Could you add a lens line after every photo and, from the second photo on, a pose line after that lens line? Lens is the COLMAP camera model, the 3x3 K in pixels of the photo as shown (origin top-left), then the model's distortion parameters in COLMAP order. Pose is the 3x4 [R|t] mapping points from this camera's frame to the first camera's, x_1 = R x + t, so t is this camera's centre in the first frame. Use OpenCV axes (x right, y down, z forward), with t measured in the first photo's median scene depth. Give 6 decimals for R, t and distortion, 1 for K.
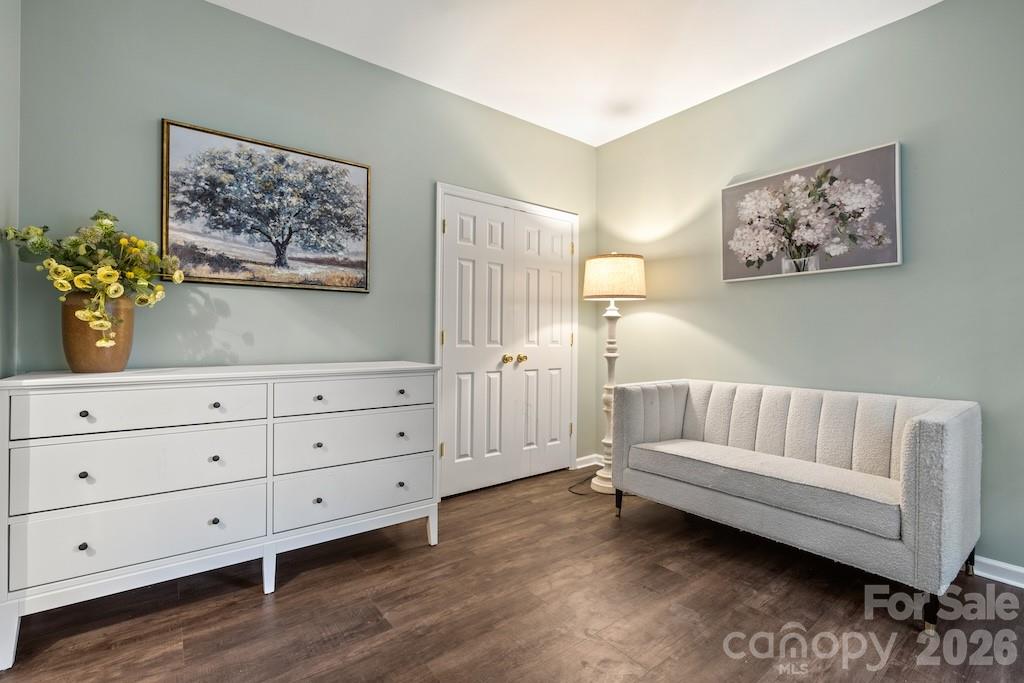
lens RADIAL K [[459.8, 0, 509.2], [0, 459.8, 335.1], [0, 0, 1]] dist [0.003306, 0.000401]
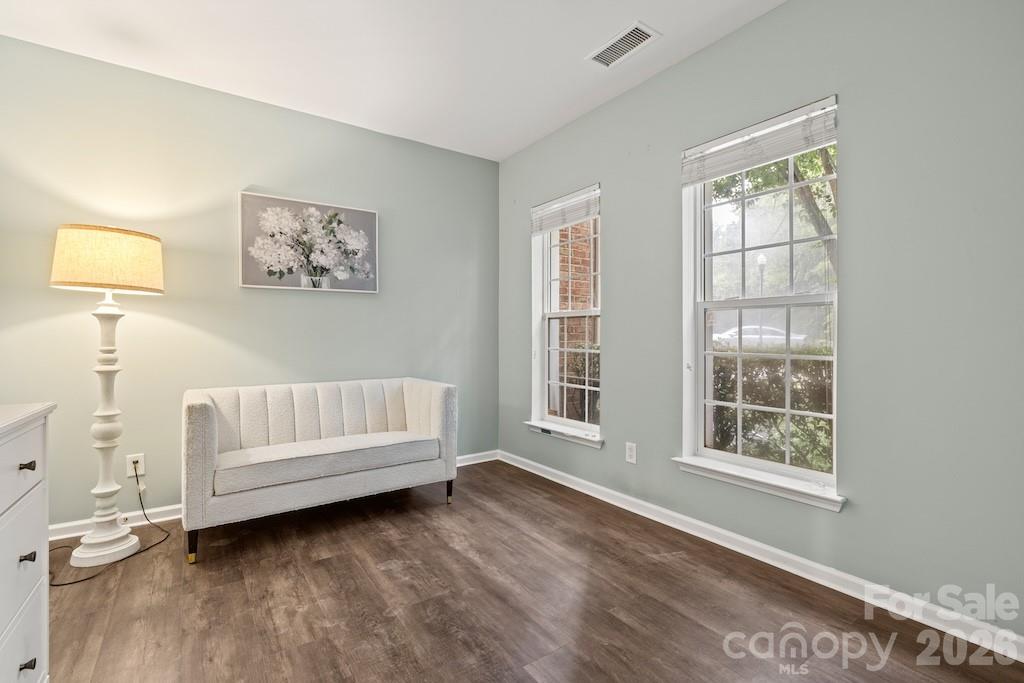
lens RADIAL K [[459.8, 0, 510.0], [0, 459.8, 342.0], [0, 0, 1]] dist [0.003306, 0.000401]
pose [[0.061311, -0.009950, 0.998069, -0.557552], [0.001329, 0.999950, 0.009887, -0.004791], [-0.998118, 0.000720, 0.061321, 0.406452]]
